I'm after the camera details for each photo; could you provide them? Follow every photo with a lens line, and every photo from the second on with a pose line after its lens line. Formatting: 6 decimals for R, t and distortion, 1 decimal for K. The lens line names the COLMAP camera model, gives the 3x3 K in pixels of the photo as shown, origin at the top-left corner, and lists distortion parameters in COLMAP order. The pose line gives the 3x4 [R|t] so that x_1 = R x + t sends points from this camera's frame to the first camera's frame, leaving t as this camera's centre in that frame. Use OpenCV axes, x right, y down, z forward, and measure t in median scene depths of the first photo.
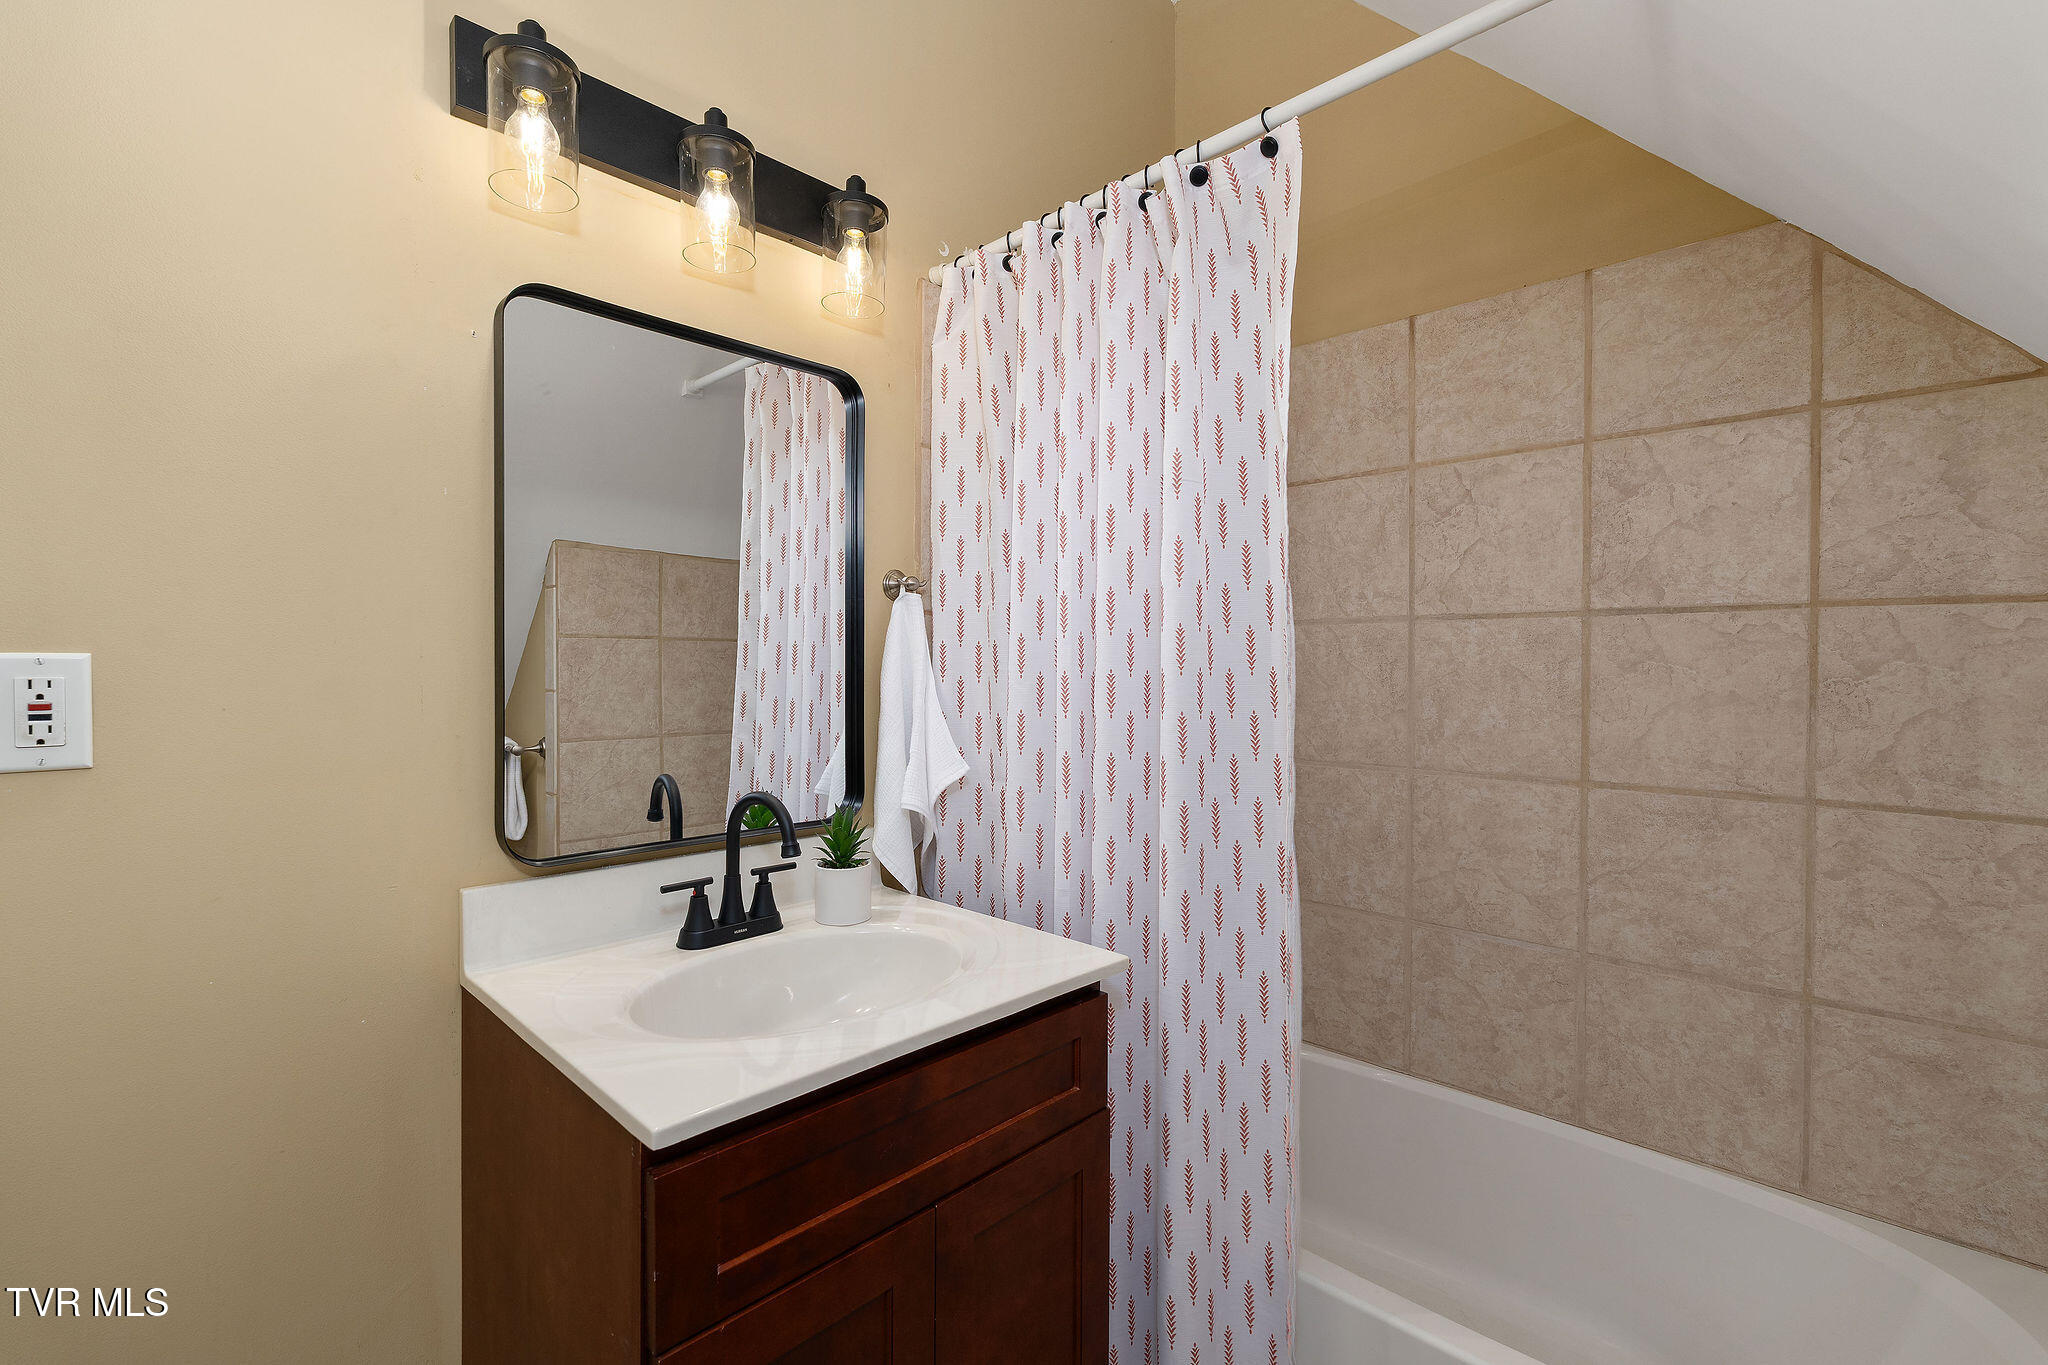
lens RADIAL K [[908.9, 0, 1023.2], [0, 908.9, 676.6], [0, 0, 1]] dist [-0.000724, 0.001067]
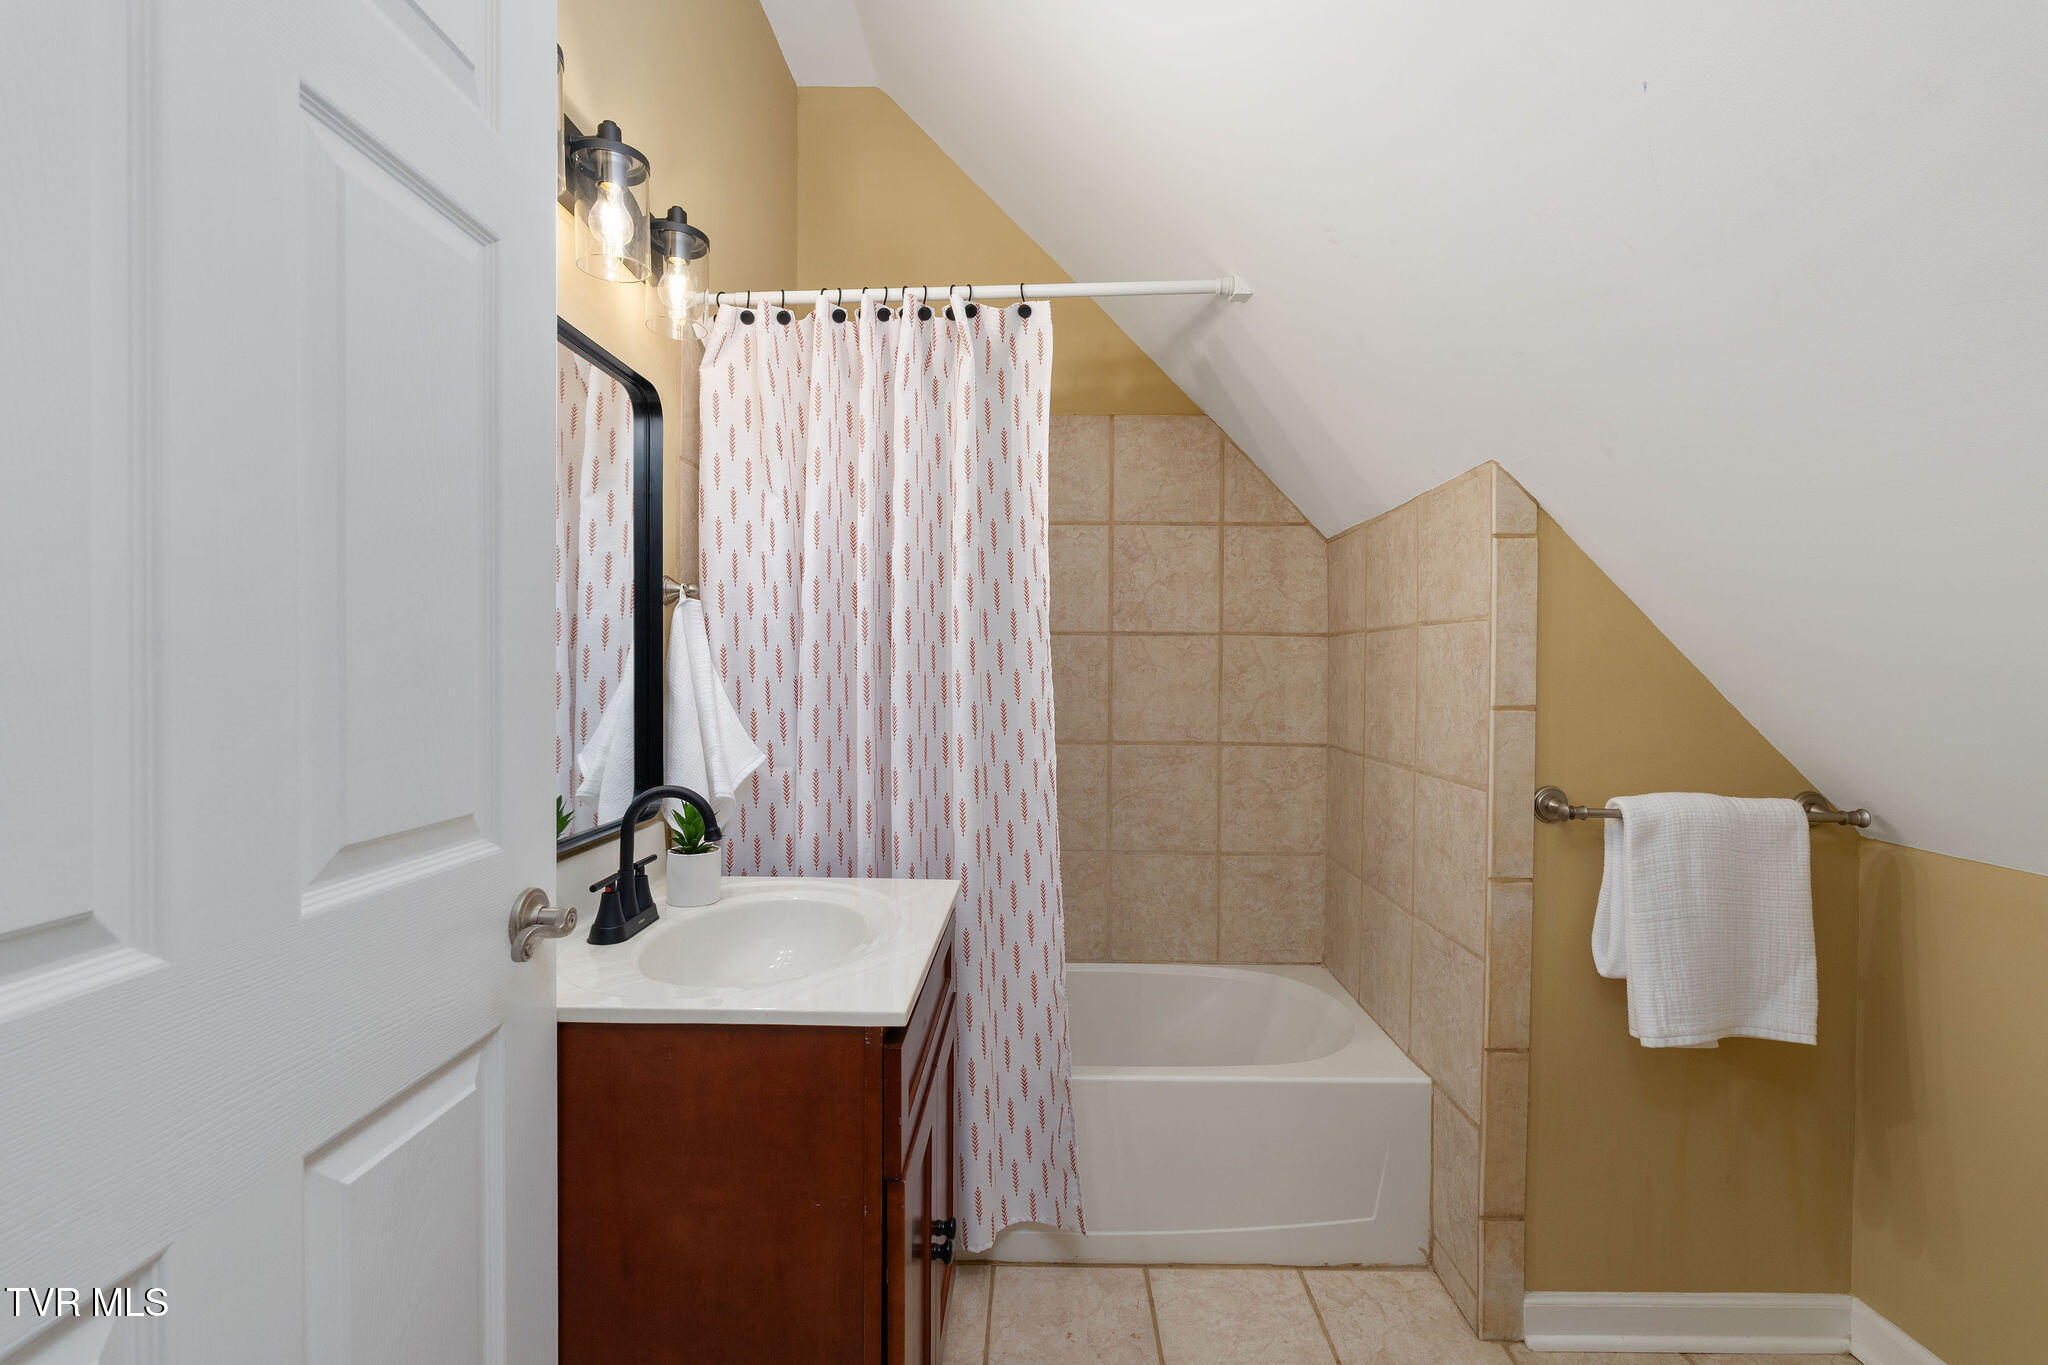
lens RADIAL K [[908.9, 0, 1023.6], [0, 908.9, 677.8], [0, 0, 1]] dist [-0.000724, 0.001067]
pose [[0.735231, -0.006834, 0.677782, -0.618325], [0.003837, 0.999975, 0.005921, -0.004271], [-0.677805, -0.001753, 0.735239, -0.055555]]
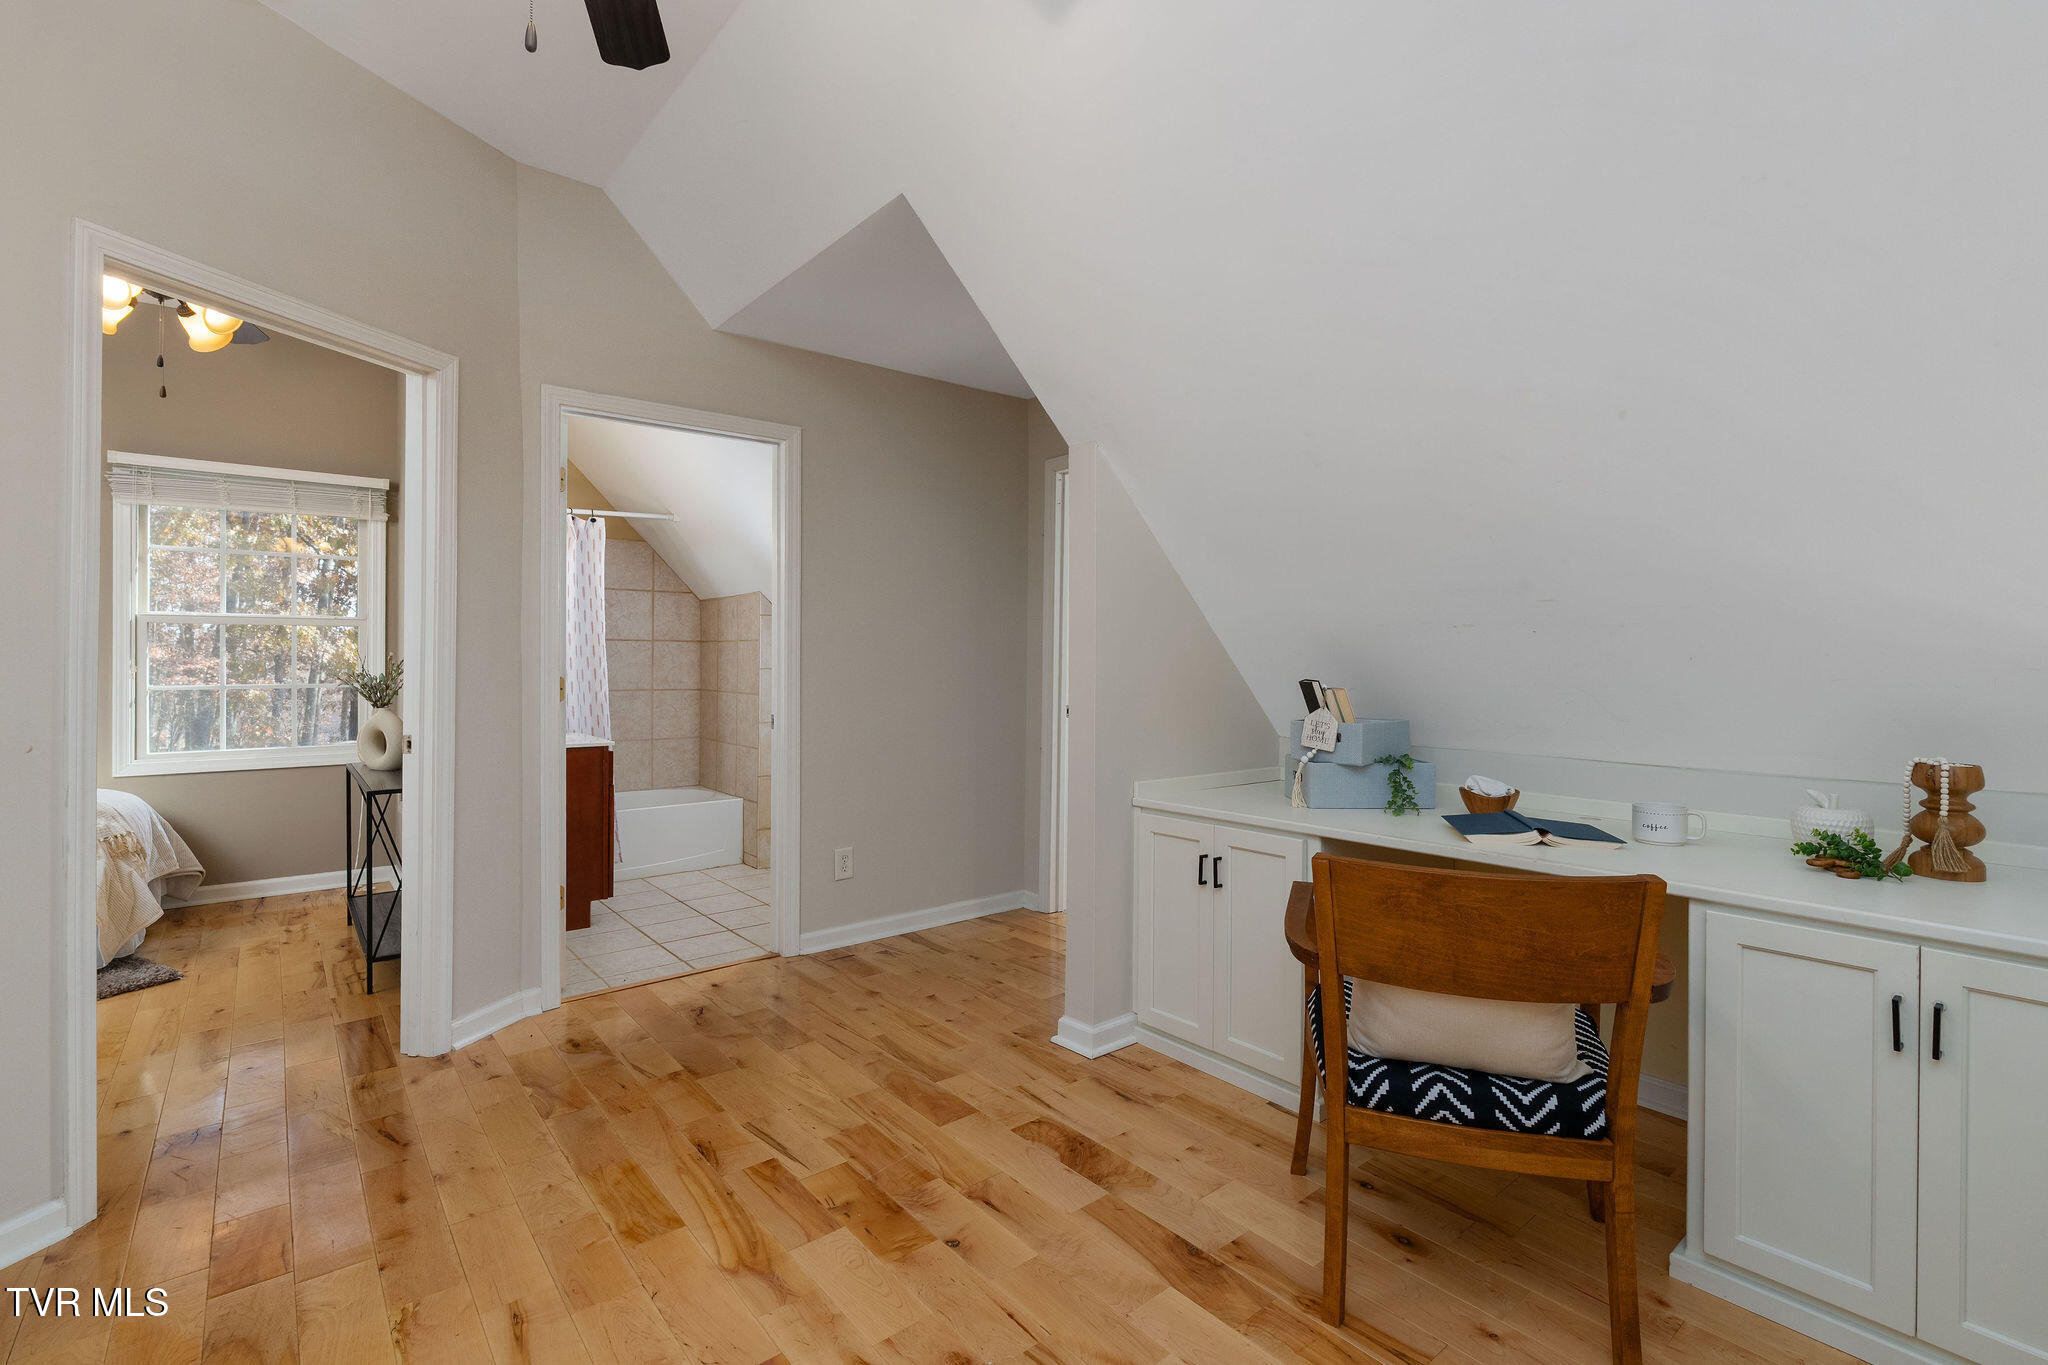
lens RADIAL K [[908.9, 0, 1014.7], [0, 908.9, 671.2], [0, 0, 1]] dist [-0.000724, 0.001067]
pose [[0.123068, -0.011798, 0.992328, -2.827819], [-0.000777, 0.999928, 0.011985, 0.005262], [-0.992398, -0.002246, 0.123050, -1.044518]]
